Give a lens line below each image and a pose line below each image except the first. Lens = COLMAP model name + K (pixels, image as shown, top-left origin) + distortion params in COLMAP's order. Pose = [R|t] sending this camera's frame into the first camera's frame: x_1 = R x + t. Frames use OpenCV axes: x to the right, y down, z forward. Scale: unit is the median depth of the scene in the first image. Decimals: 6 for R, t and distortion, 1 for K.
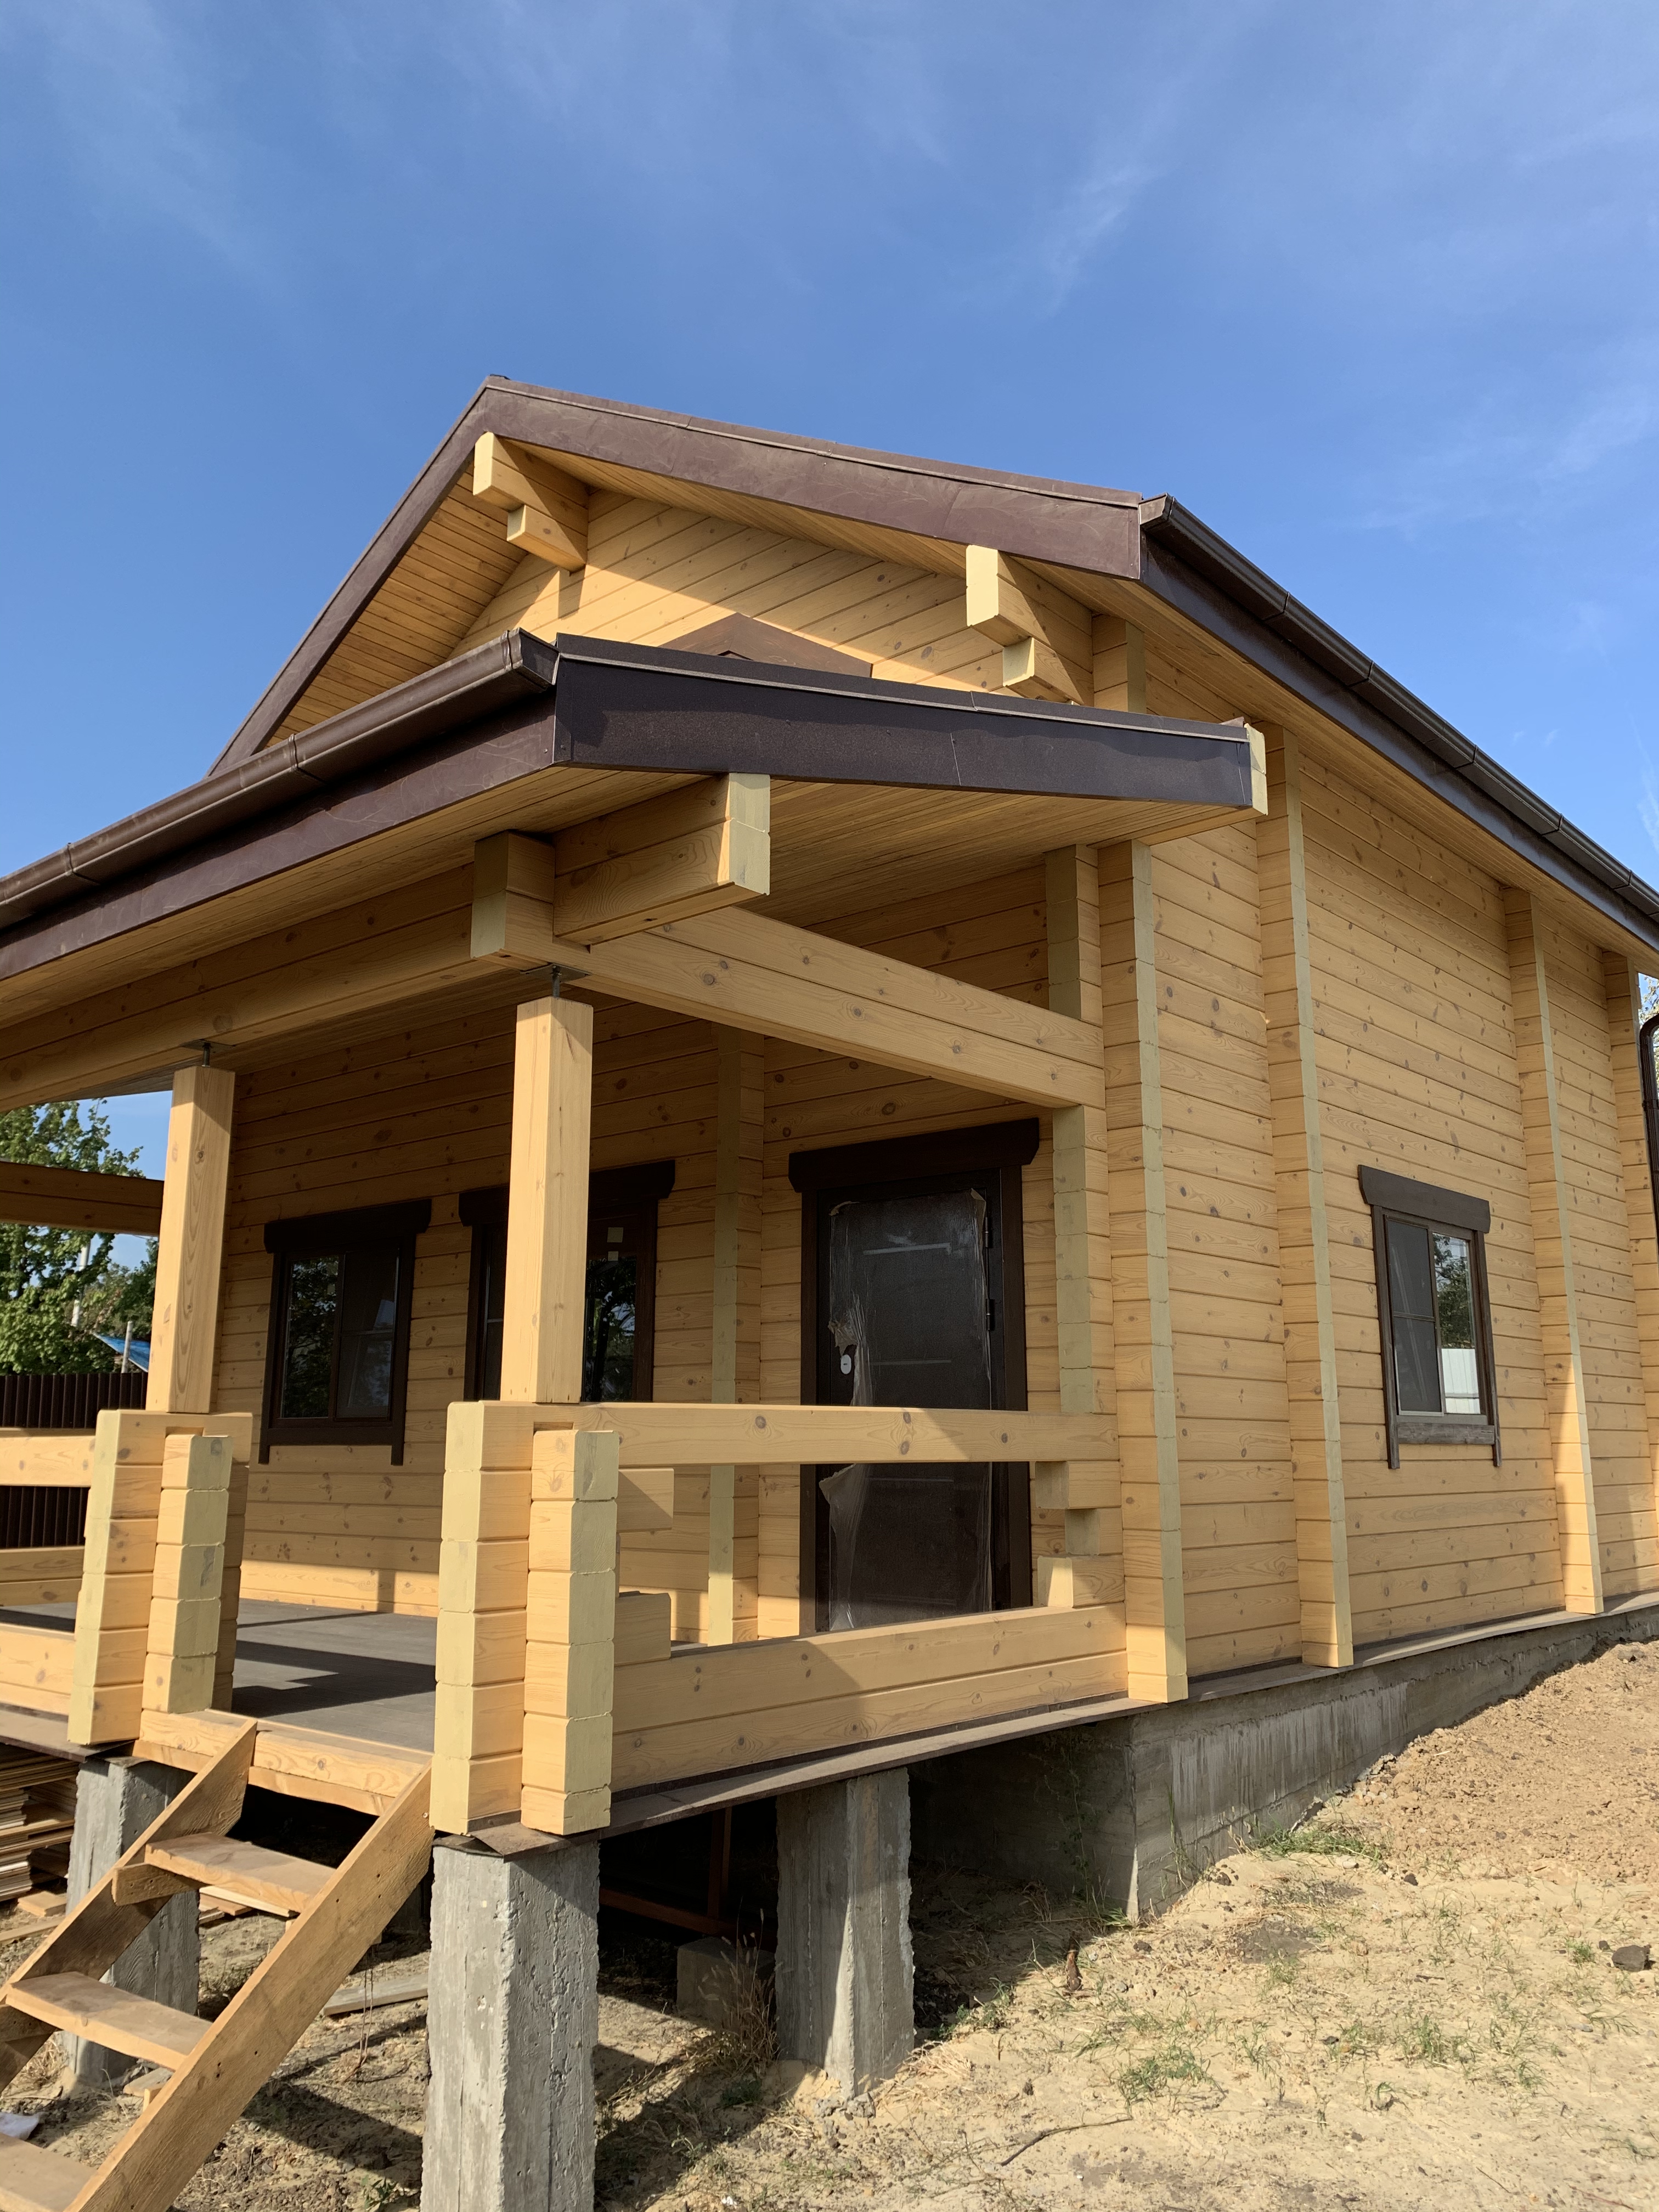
lens RADIAL K [[1697.8, 0, 829.9], [0, 1697.8, 1089.7], [0, 0, 1]] dist [0.033801, -0.077956]
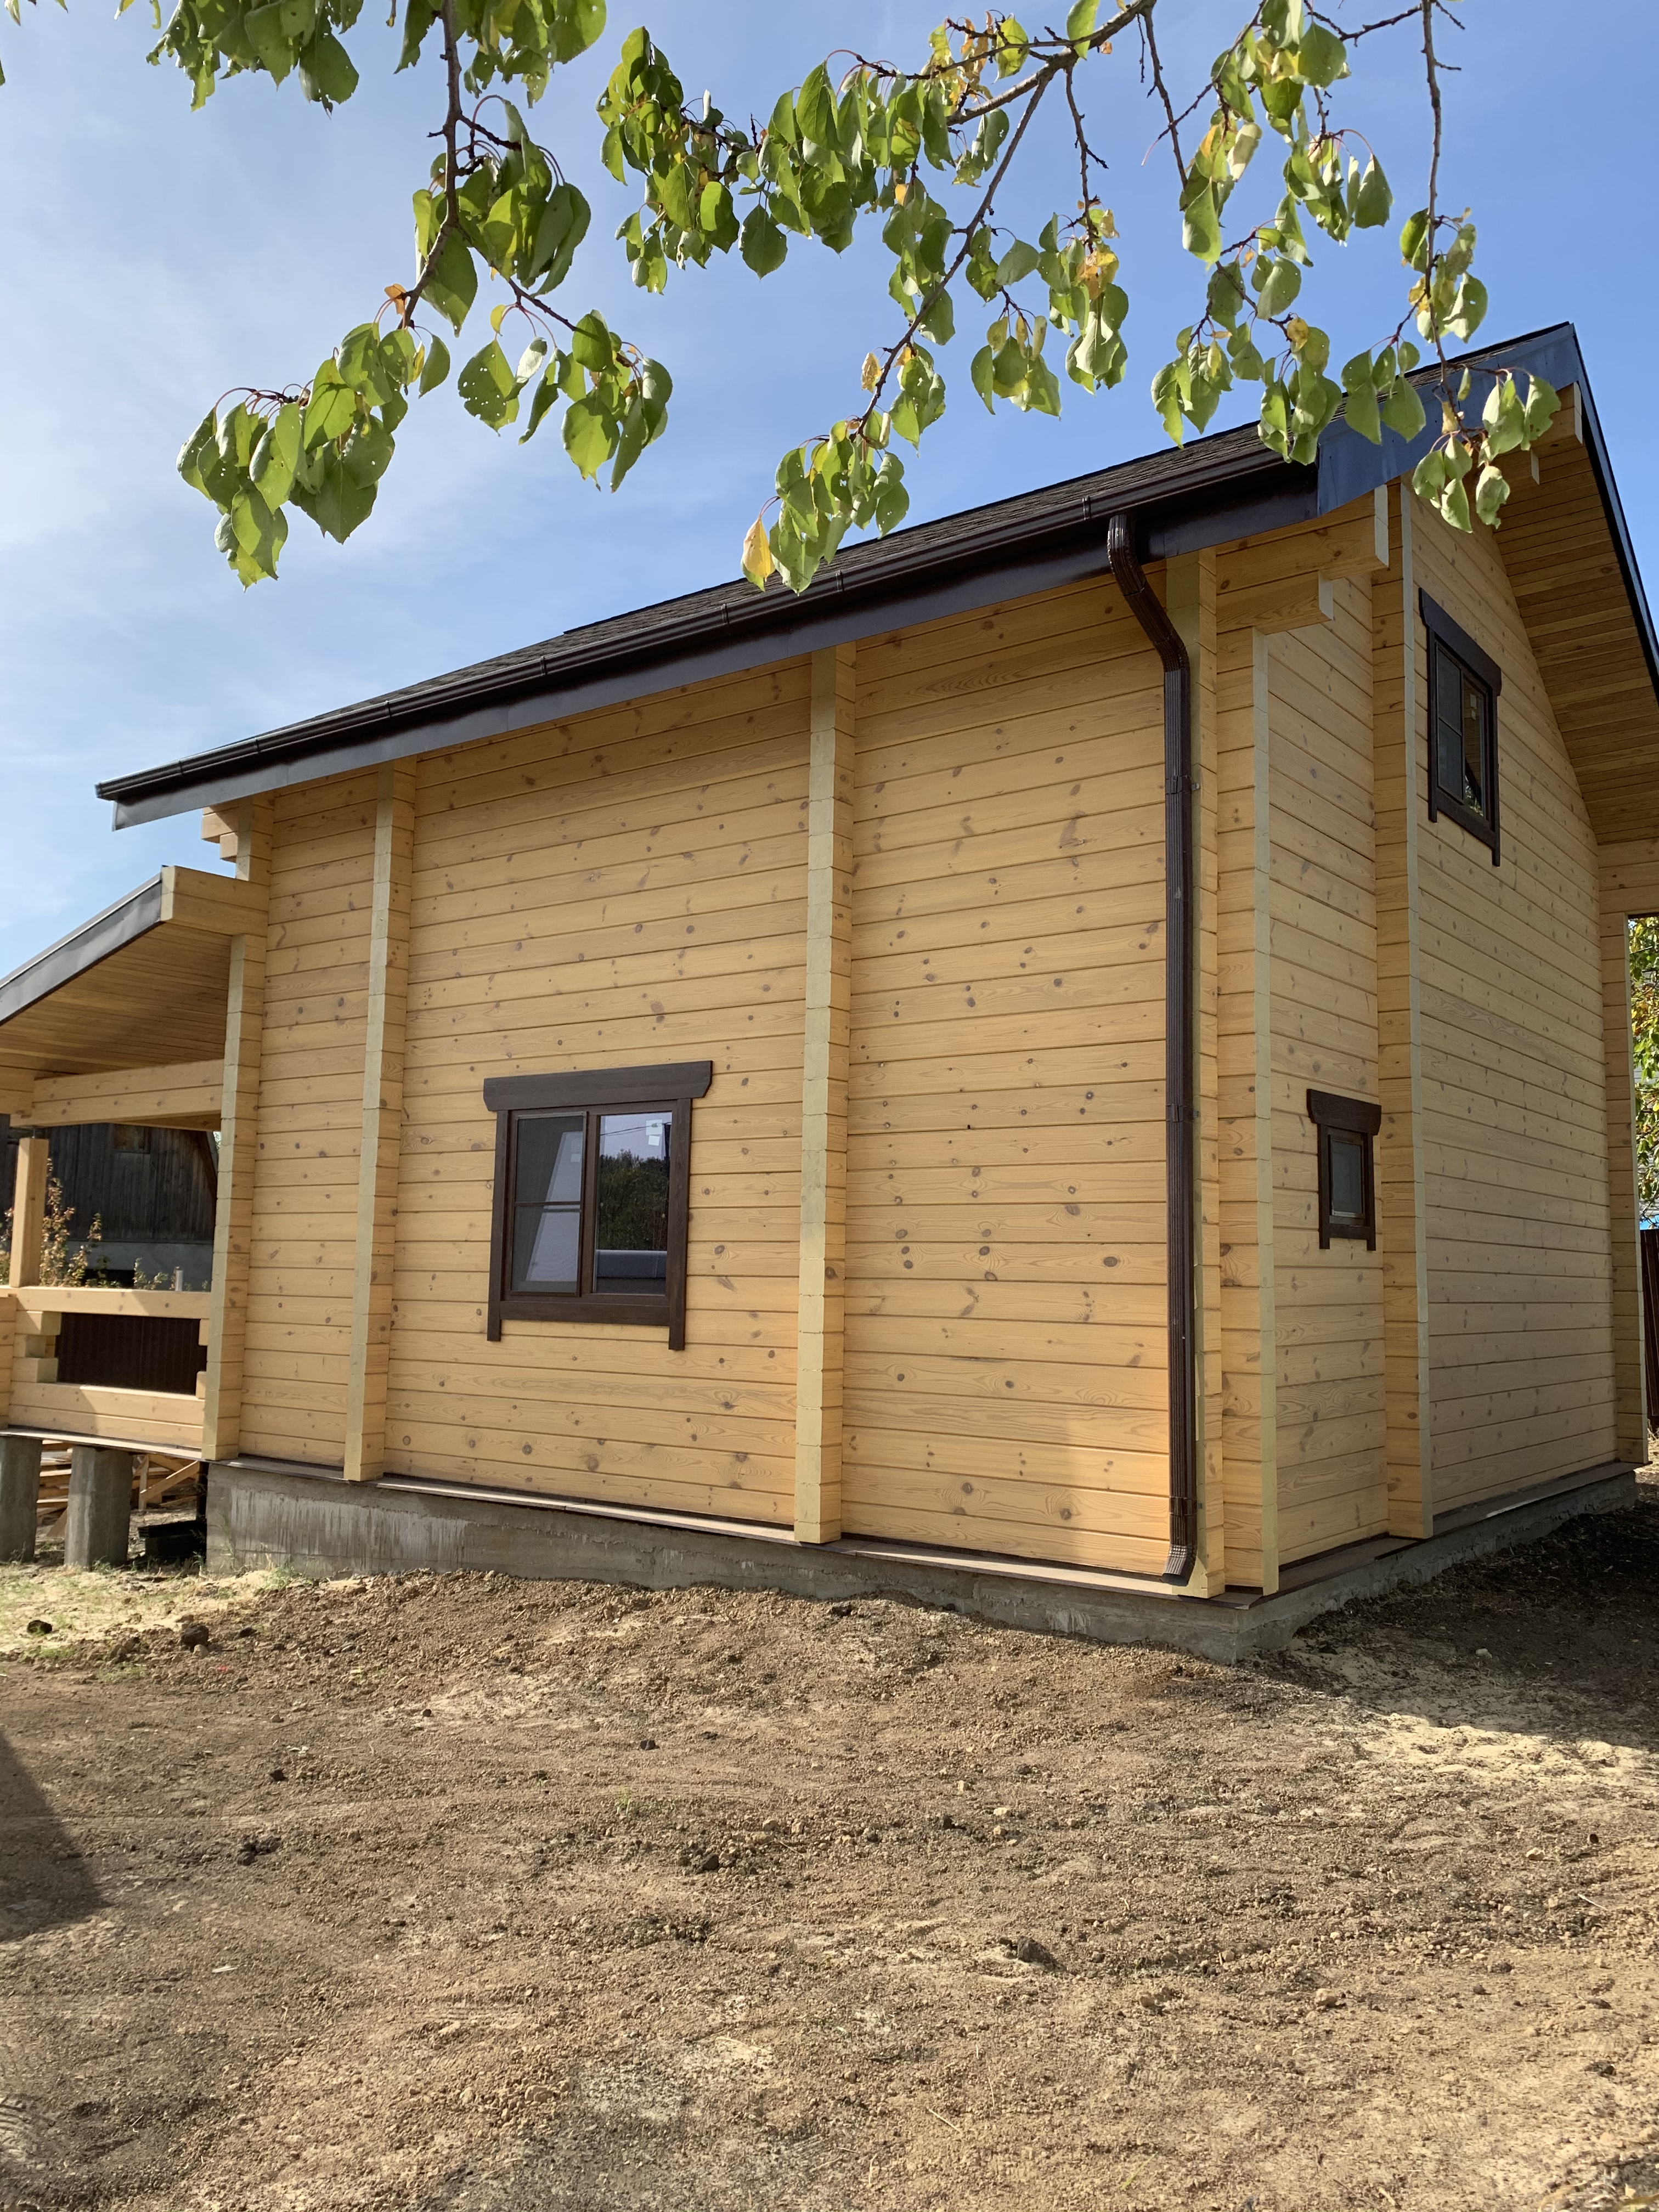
lens RADIAL K [[1697.8, 0, 834.0], [0, 1697.8, 1102.7], [0, 0, 1]] dist [0.033801, -0.077956]
pose [[0.074223, -0.102718, -0.991937, 1.728727], [0.187701, 0.978342, -0.087266, 0.241435], [0.979418, -0.179710, 0.091895, 1.330525]]
